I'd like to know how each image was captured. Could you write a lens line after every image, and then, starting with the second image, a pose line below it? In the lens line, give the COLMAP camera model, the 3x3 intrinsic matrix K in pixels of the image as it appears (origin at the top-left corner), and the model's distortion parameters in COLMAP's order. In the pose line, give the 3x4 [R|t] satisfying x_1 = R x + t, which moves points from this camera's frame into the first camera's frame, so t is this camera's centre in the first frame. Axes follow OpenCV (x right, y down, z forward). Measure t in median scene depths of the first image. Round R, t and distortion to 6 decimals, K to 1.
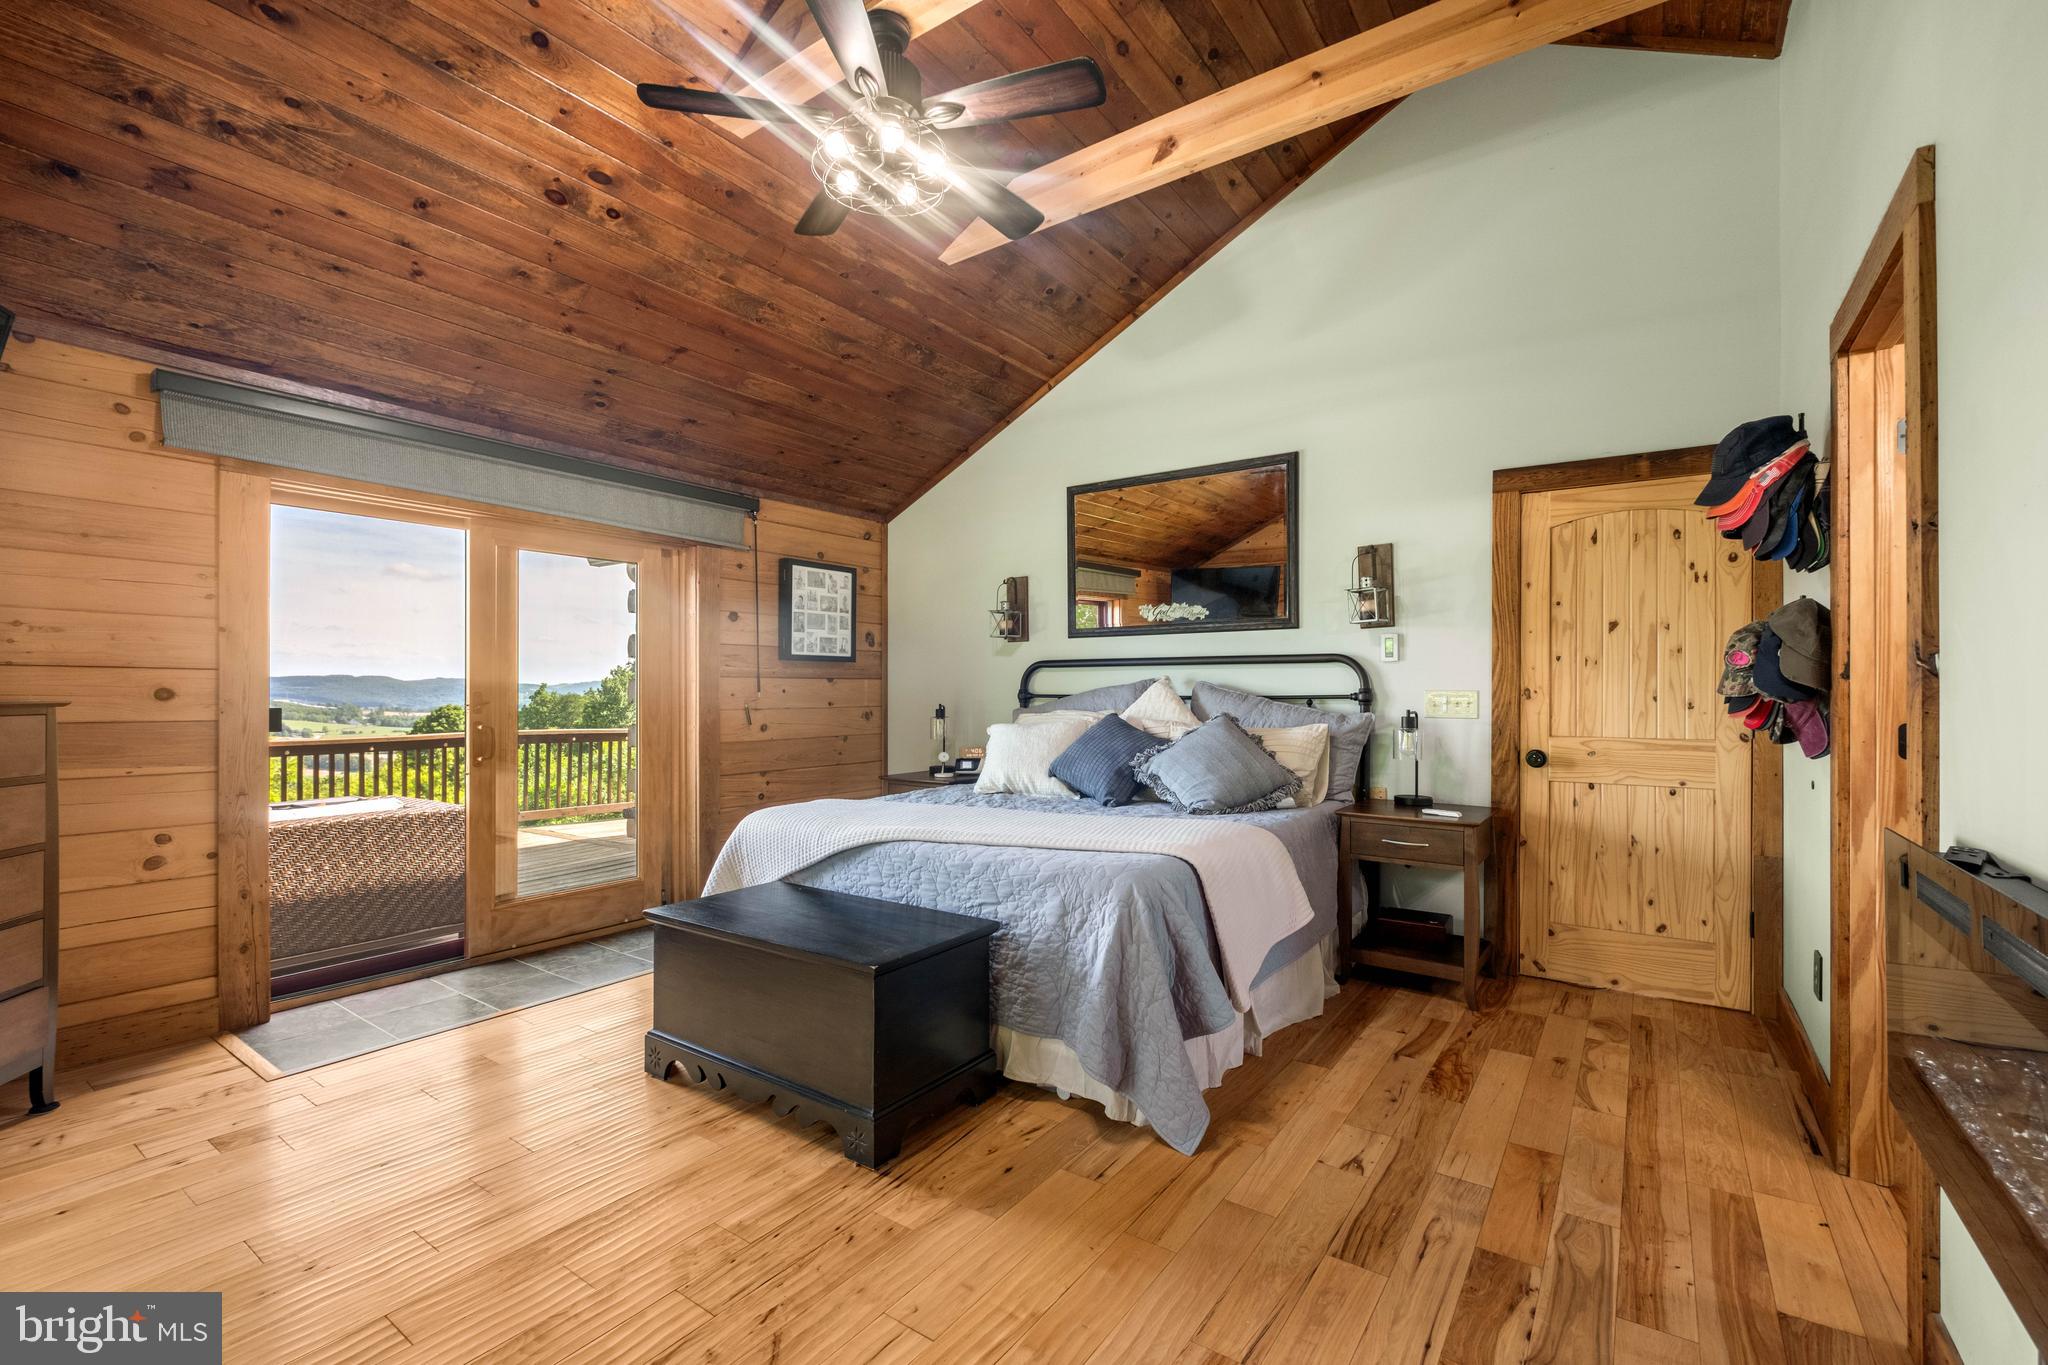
lens RADIAL K [[893.5, 0, 1021.9], [0, 893.5, 684.4], [0, 0, 1]] dist [0.004795, -0.000361]
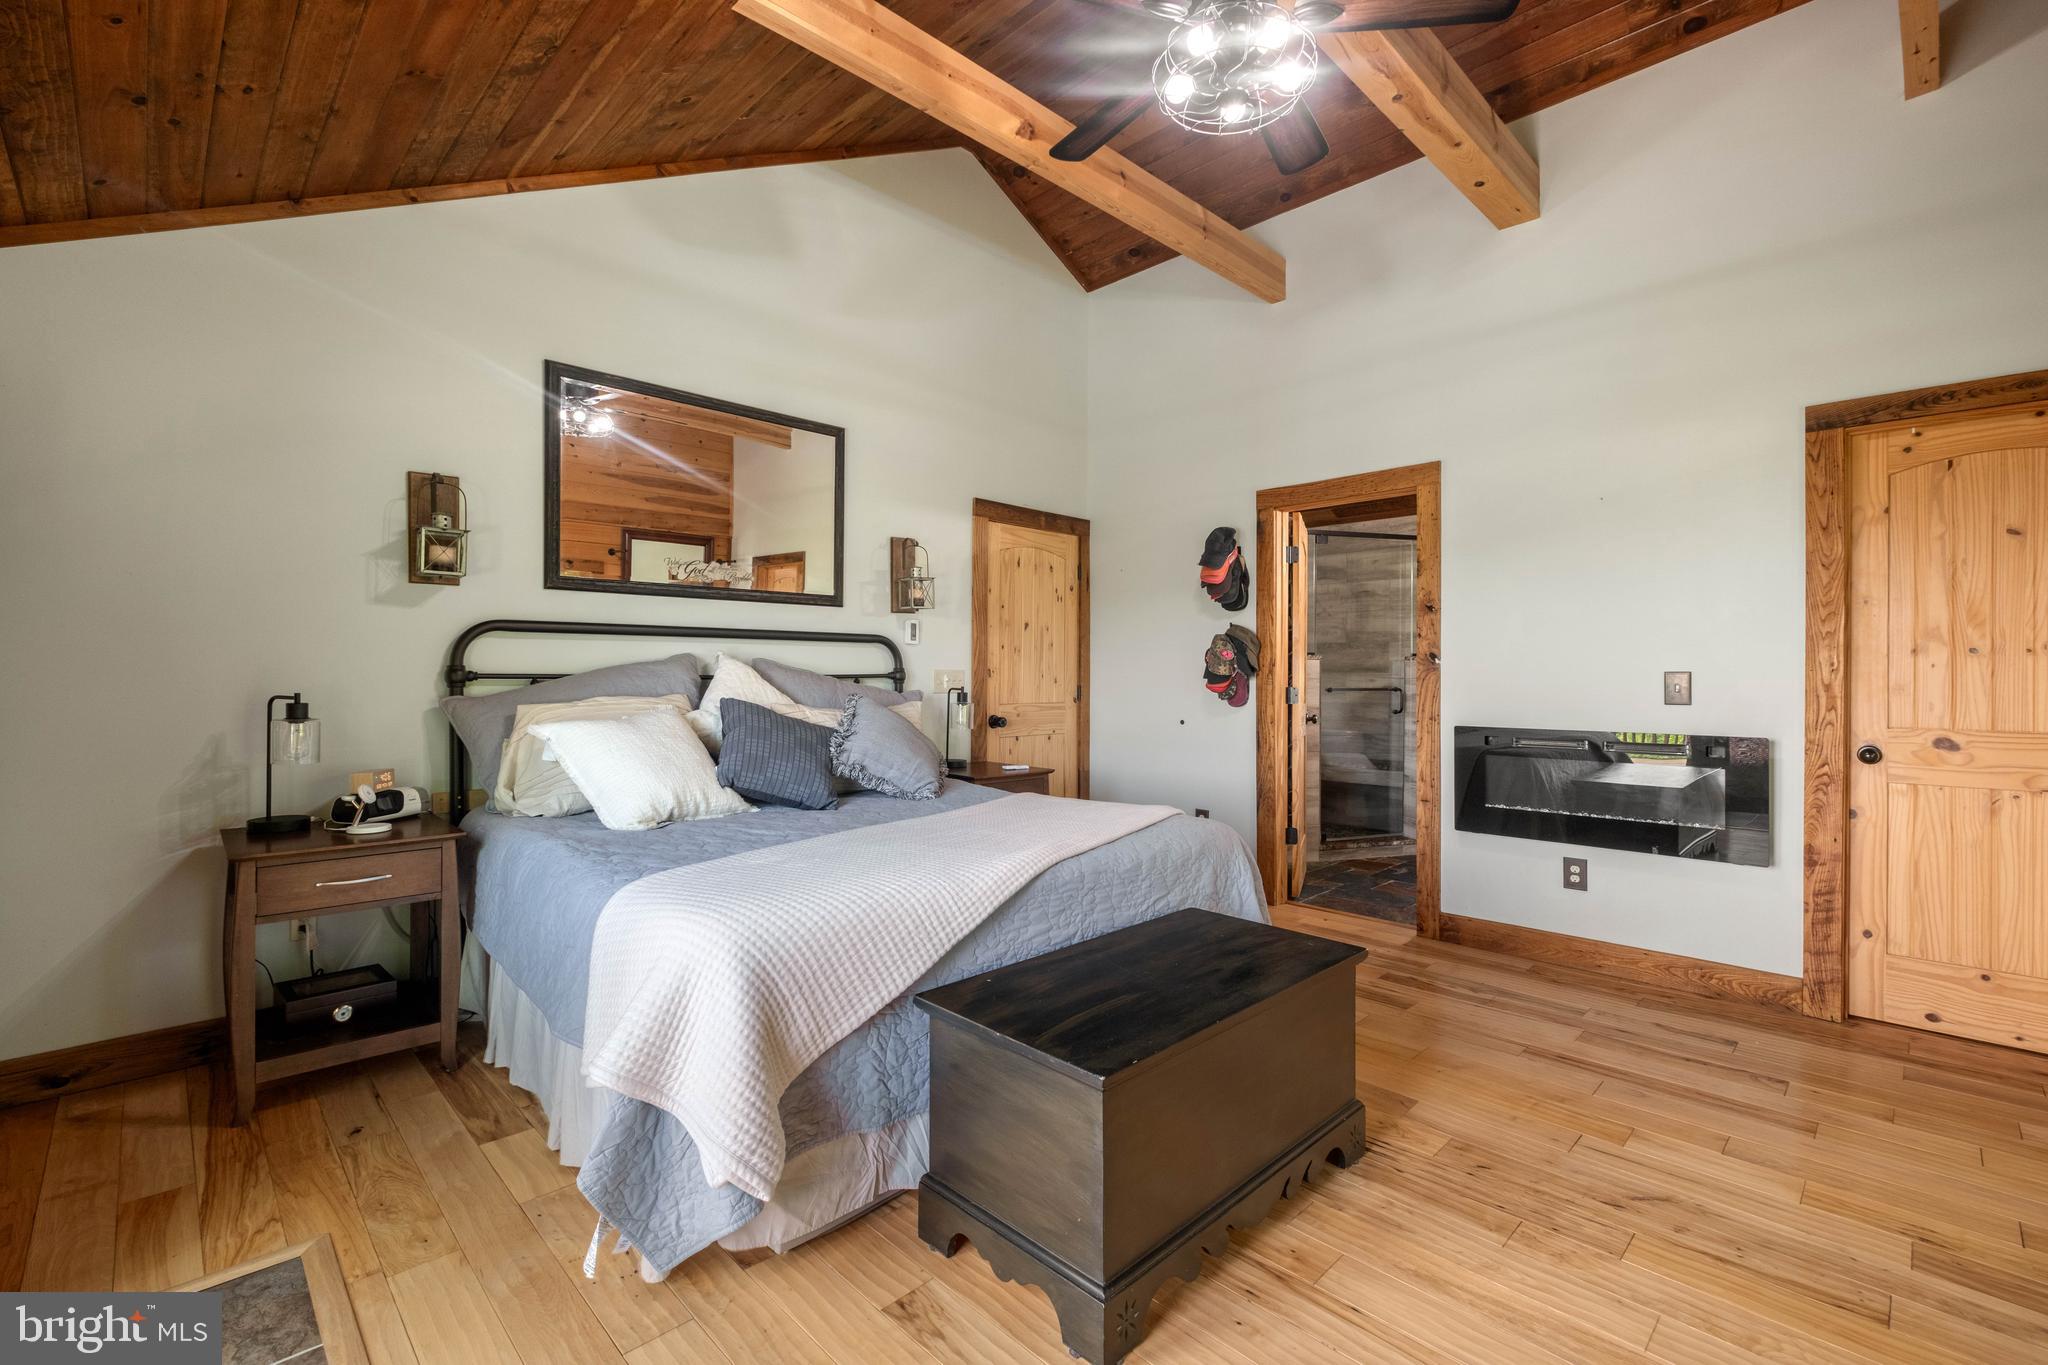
lens RADIAL K [[893.5, 0, 1018.2], [0, 893.5, 672.6], [0, 0, 1]] dist [0.004795, -0.000361]
pose [[0.179122, -0.000463, 0.983827, -0.743113], [-0.012791, 0.999914, 0.002799, 0.005759], [-0.983744, -0.013085, 0.179101, 0.738404]]
